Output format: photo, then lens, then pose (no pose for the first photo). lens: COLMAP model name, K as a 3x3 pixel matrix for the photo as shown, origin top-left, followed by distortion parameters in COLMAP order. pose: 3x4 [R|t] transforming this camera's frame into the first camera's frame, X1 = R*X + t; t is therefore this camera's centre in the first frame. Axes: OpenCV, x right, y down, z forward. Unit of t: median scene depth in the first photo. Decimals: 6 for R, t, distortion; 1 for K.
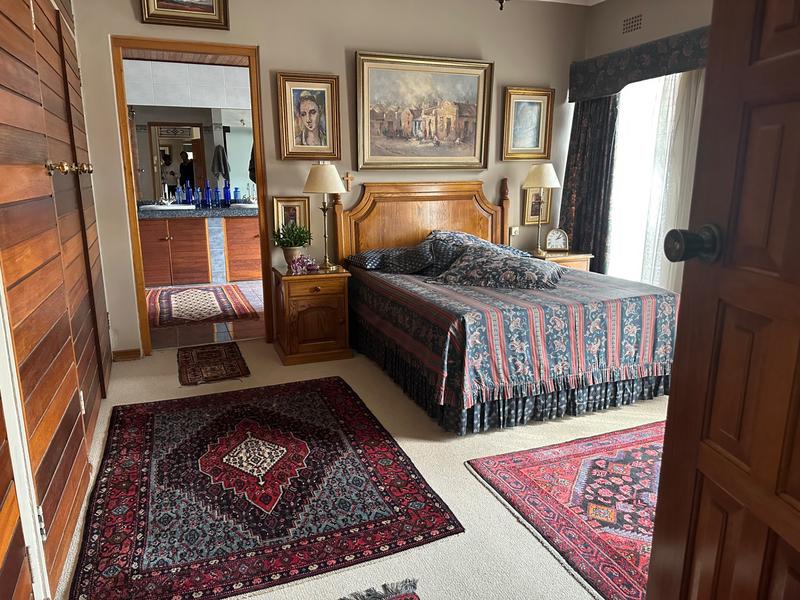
lens RADIAL K [[563.7, 0, 404.6], [0, 563.7, 303.1], [0, 0, 1]] dist [-0.011429, -0.012700]
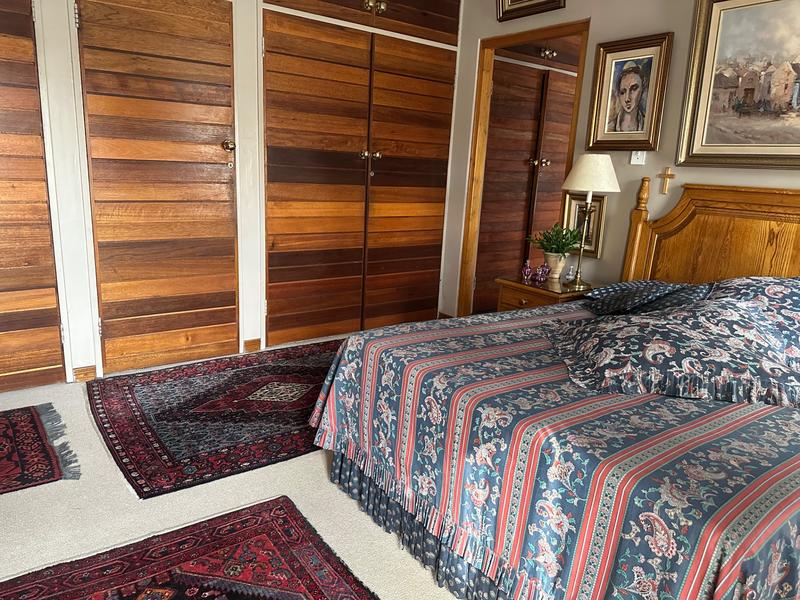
lens RADIAL K [[563.7, 0, 403.0], [0, 563.7, 299.5], [0, 0, 1]] dist [-0.011429, -0.012700]
pose [[0.249229, 0.235469, -0.939382, 0.549623], [-0.255491, 0.951614, 0.170750, -0.115935], [0.934135, 0.197448, 0.297330, 0.540051]]
